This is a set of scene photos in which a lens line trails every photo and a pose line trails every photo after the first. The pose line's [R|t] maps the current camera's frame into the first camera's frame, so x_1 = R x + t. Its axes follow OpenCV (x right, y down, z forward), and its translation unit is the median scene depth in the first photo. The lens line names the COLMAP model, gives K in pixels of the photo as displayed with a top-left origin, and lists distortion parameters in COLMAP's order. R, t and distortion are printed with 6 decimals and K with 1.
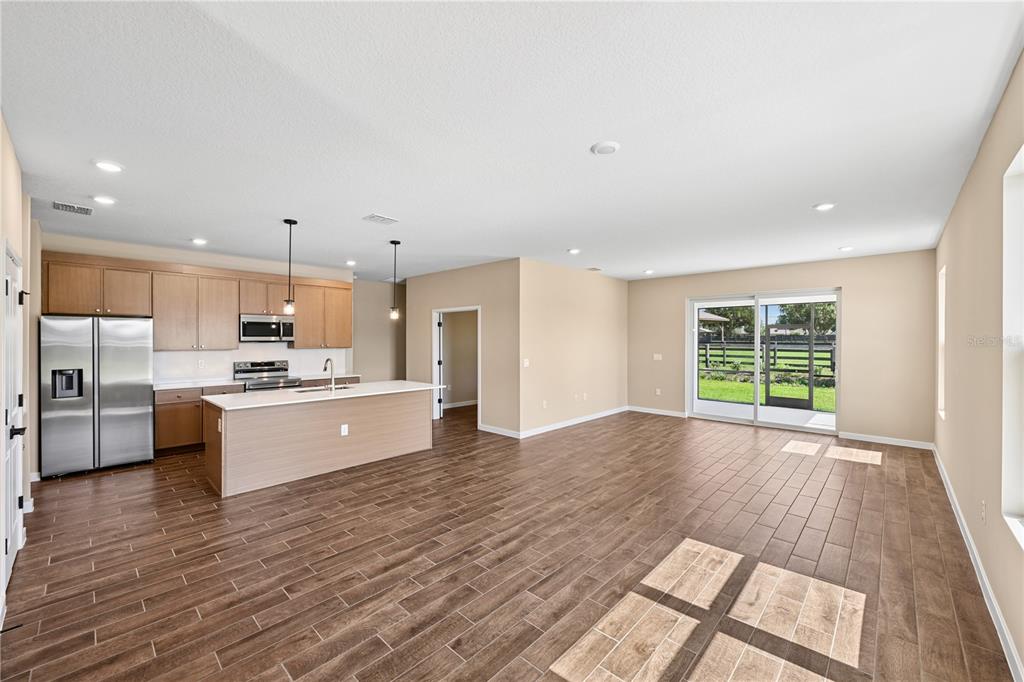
lens RADIAL K [[409.8, 0, 515.3], [0, 409.8, 339.9], [0, 0, 1]] dist [-0.000397, -0.000229]
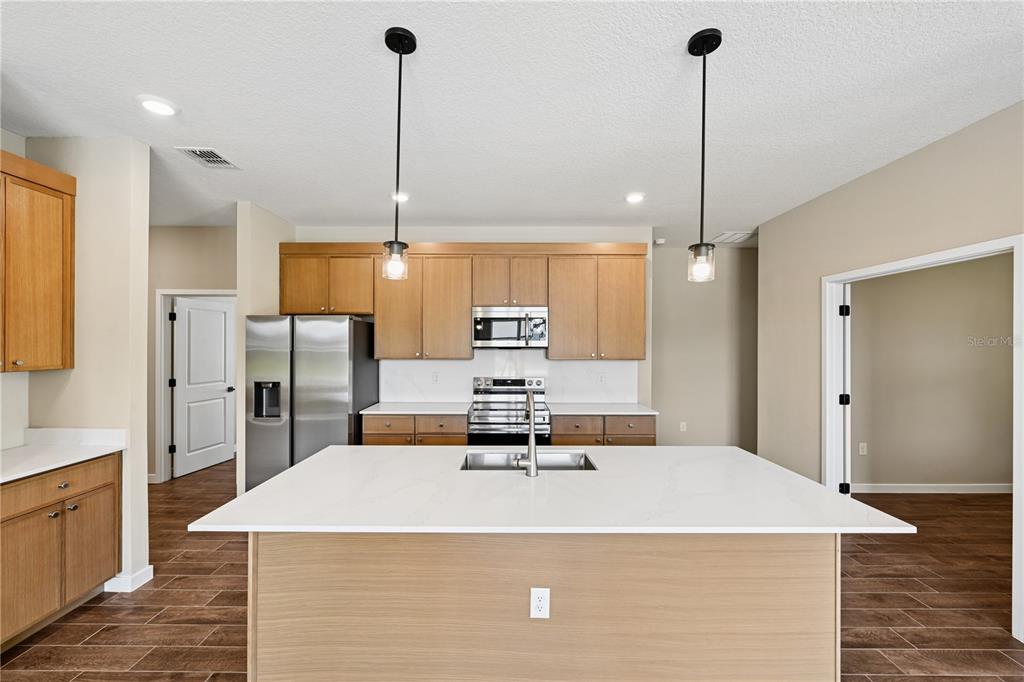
lens RADIAL K [[409.8, 0, 506.1], [0, 409.8, 341.5], [0, 0, 1]] dist [-0.000397, -0.000229]
pose [[0.674902, -0.004621, -0.737893, -0.157805], [-0.002462, 0.999961, -0.008514, -0.000871], [0.737903, 0.007563, 0.674864, 0.662417]]
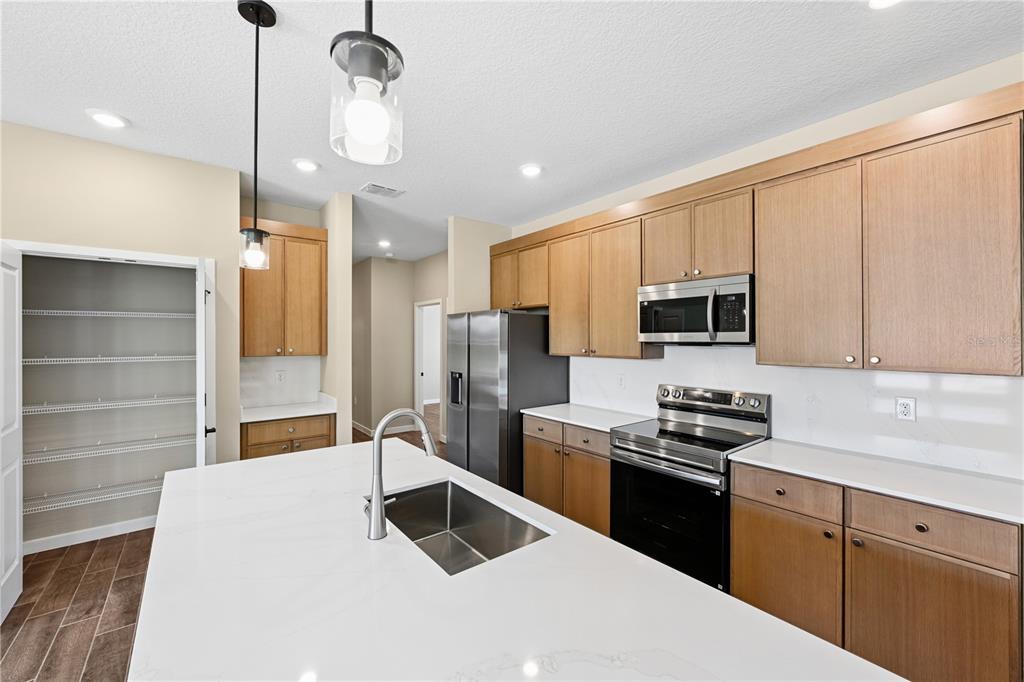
lens RADIAL K [[409.8, 0, 511.3], [0, 409.8, 335.3], [0, 0, 1]] dist [-0.000397, -0.000229]
pose [[-0.162441, -0.007956, -0.986686, -0.185940], [-0.001688, 0.999968, -0.007785, -0.001725], [0.986717, 0.000401, -0.162449, 1.044234]]
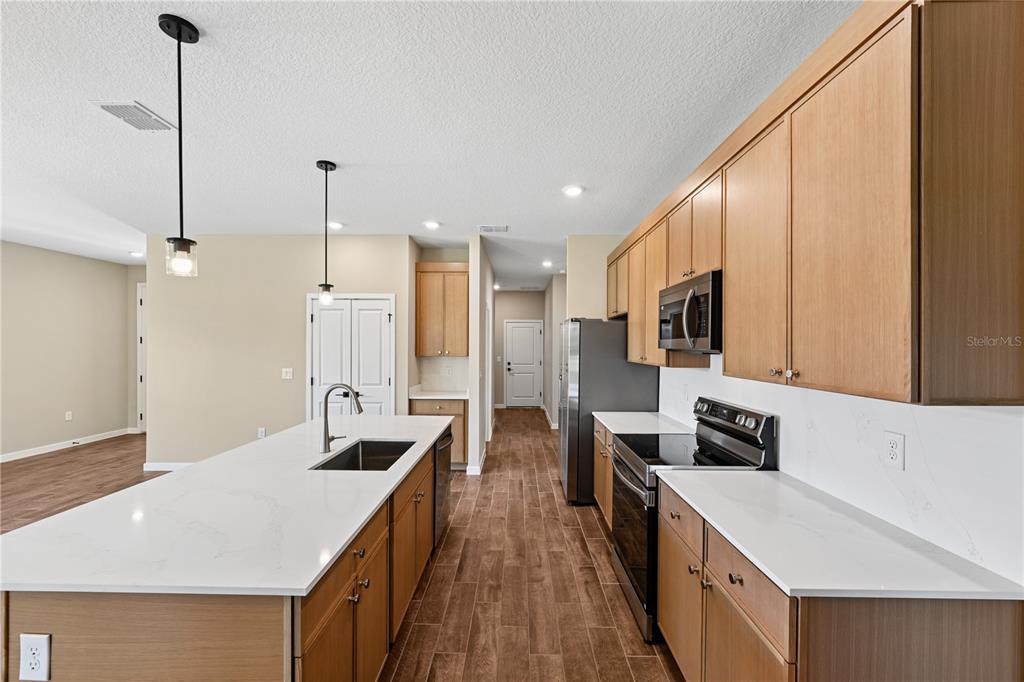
lens RADIAL K [[409.8, 0, 508.1], [0, 409.8, 344.2], [0, 0, 1]] dist [-0.000397, -0.000229]
pose [[-0.747756, -0.003026, -0.663966, -0.268506], [-0.005240, 0.999985, 0.001344, -0.002736], [0.663952, 0.004484, -0.747761, 1.379040]]
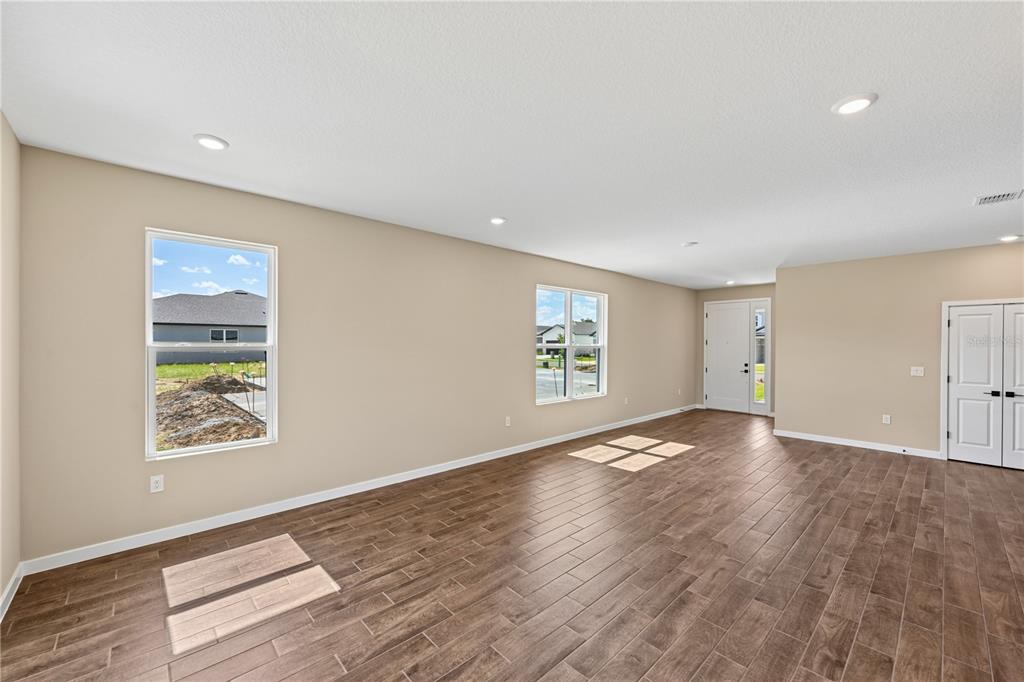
lens RADIAL K [[409.8, 0, 512.6], [0, 409.8, 343.0], [0, 0, 1]] dist [-0.000397, -0.000229]
pose [[-0.997525, -0.007828, 0.069879, 0.458897], [-0.007755, 0.999969, 0.001317, -0.000425], [-0.069887, 0.000772, -0.997555, 1.505312]]
